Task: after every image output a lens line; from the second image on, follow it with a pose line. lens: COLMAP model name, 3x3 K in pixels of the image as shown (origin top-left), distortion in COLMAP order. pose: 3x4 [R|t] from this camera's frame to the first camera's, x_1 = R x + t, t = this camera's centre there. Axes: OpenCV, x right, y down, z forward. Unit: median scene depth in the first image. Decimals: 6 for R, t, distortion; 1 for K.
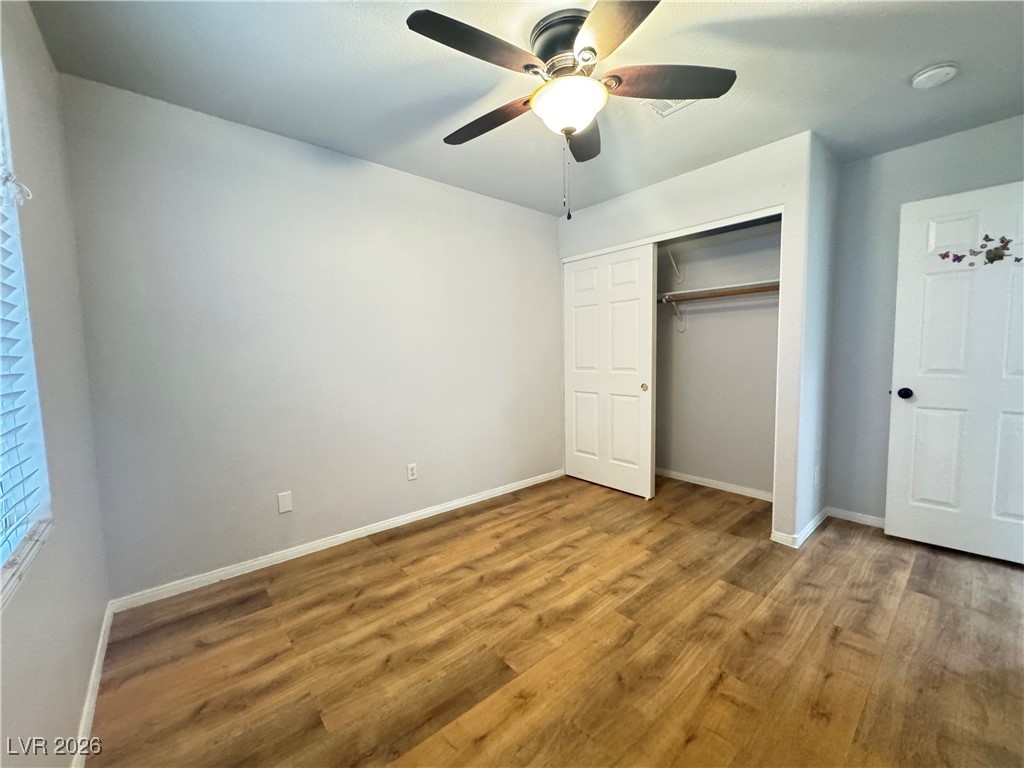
lens RADIAL K [[406.7, 0, 510.7], [0, 406.7, 378.4], [0, 0, 1]] dist [-0.002653, -0.000175]
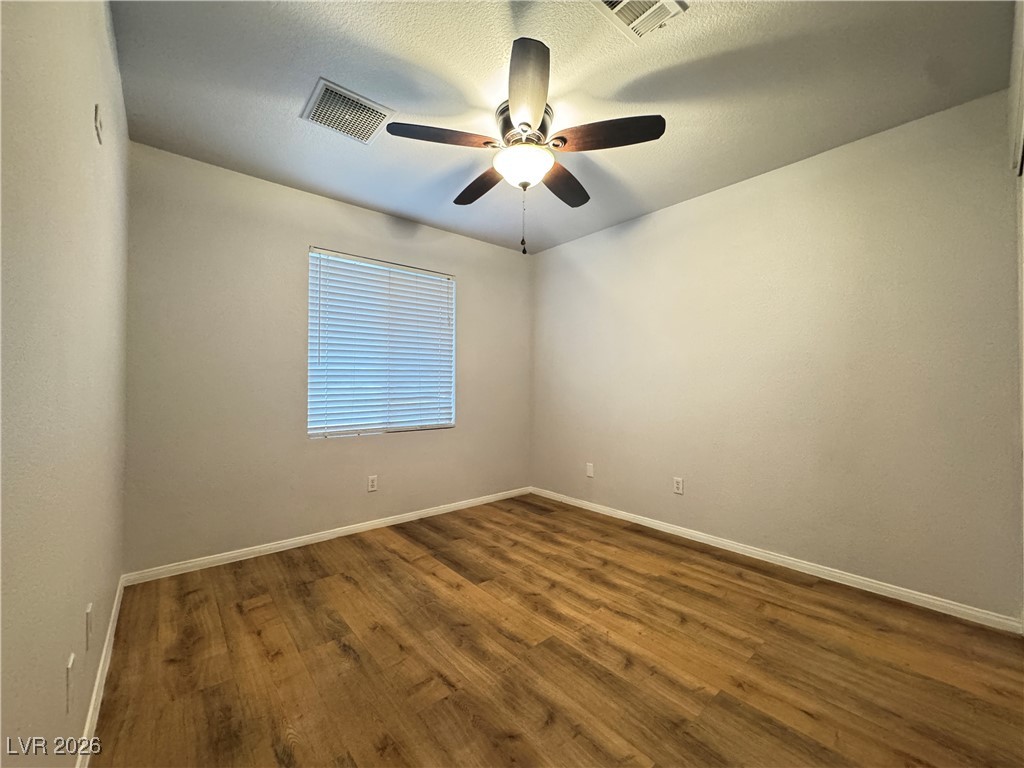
lens RADIAL K [[406.7, 0, 512.4], [0, 406.7, 384.0], [0, 0, 1]] dist [-0.002653, -0.000175]
pose [[0.003749, 0.007835, -0.999962, 1.030218], [-0.070423, 0.997489, 0.007551, -0.001964], [0.997510, 0.070392, 0.004292, 0.756736]]
